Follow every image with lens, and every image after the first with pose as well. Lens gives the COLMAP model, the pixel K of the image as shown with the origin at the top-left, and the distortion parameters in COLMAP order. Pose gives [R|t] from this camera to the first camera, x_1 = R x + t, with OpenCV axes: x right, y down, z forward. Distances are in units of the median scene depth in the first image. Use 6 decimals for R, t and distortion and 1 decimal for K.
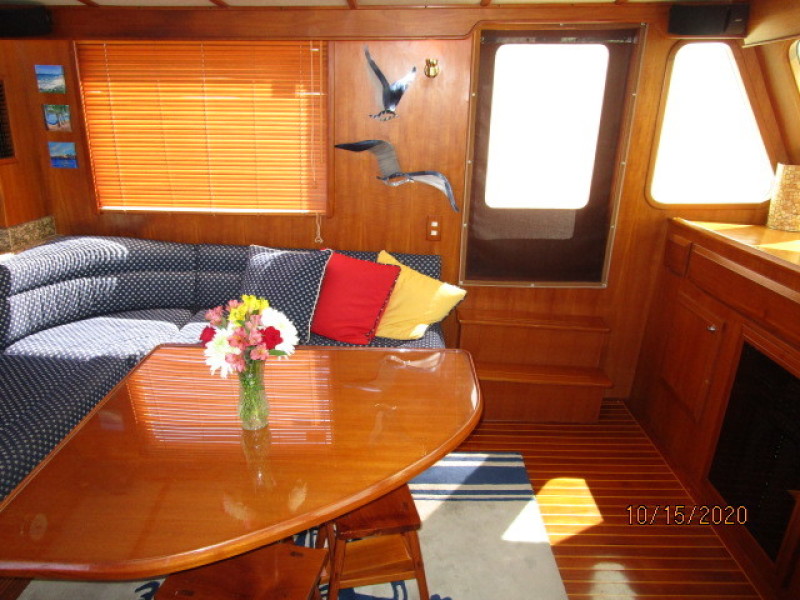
lens RADIAL K [[570.6, 0, 399.8], [0, 570.6, 297.6], [0, 0, 1]] dist [-0.028207, 0.006278]
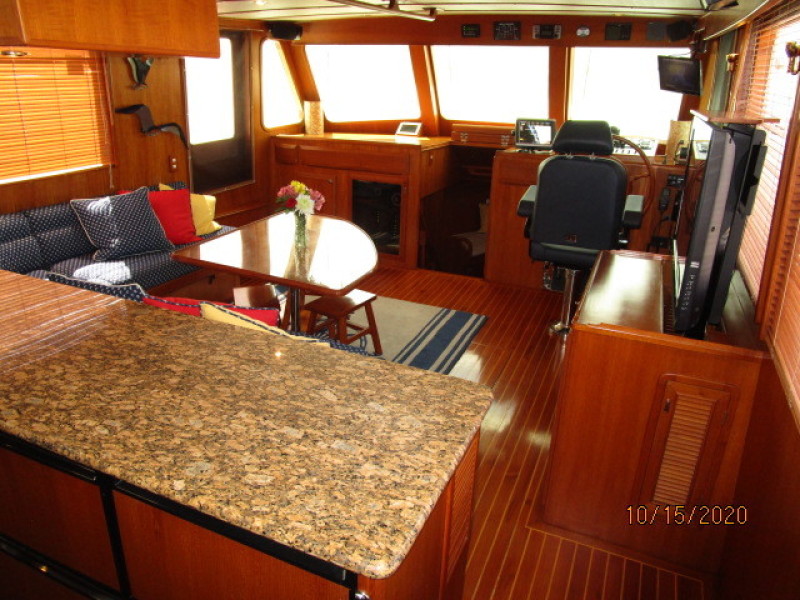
lens RADIAL K [[570.6, 0, 400.0], [0, 570.6, 297.9], [0, 0, 1]] dist [-0.028207, 0.006278]
pose [[0.380908, -0.354695, 0.853874, -1.142246], [0.276850, 0.924876, 0.260688, -0.022317], [-0.882192, 0.137097, 0.450490, -0.120885]]
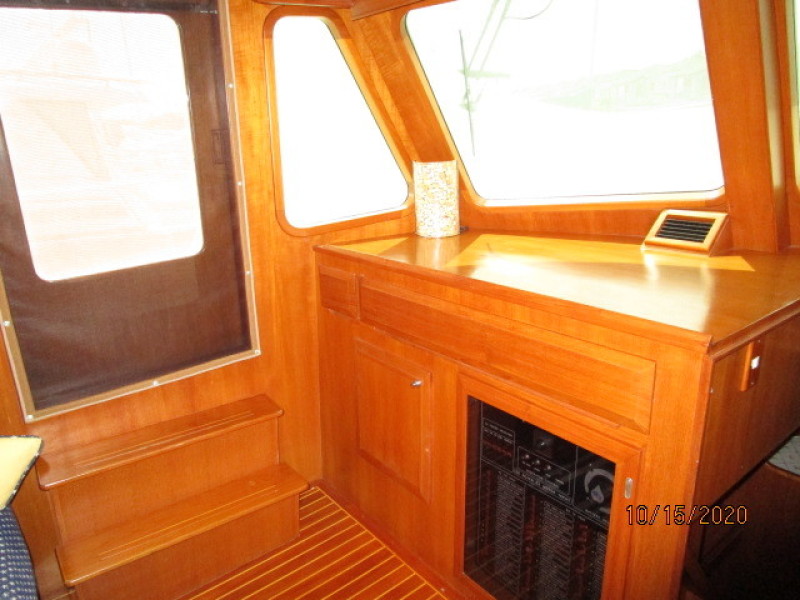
lens RADIAL K [[570.6, 0, 401.2], [0, 570.6, 298.8], [0, 0, 1]] dist [-0.028207, 0.006278]
pose [[0.763443, -0.232044, 0.602752, 0.085874], [0.252118, 0.966263, 0.052656, -0.084970], [-0.594636, 0.111765, 0.796189, 0.334653]]
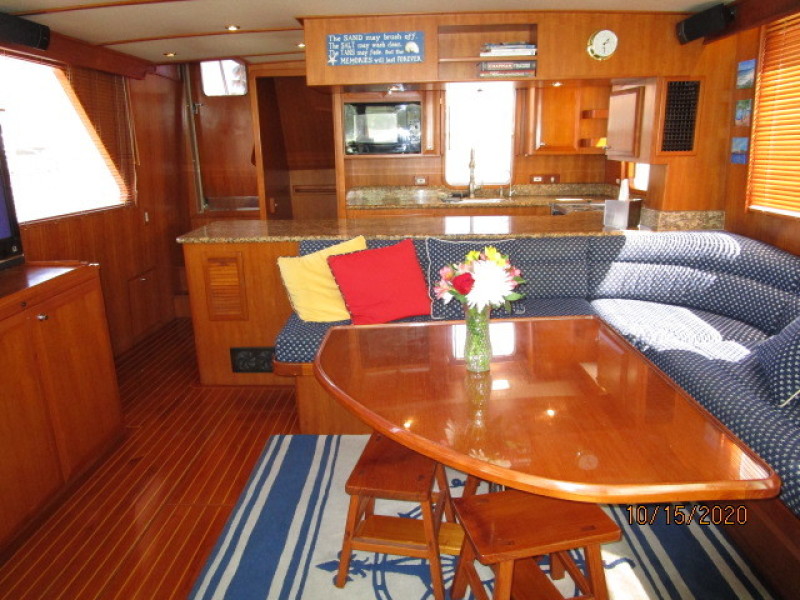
lens RADIAL K [[570.6, 0, 394.7], [0, 570.6, 300.6], [0, 0, 1]] dist [-0.028207, 0.006278]
pose [[-0.011751, 0.238406, -0.971094, 0.448916], [-0.295033, 0.927100, 0.231175, -0.058376], [0.955415, 0.289221, 0.059444, 0.442362]]
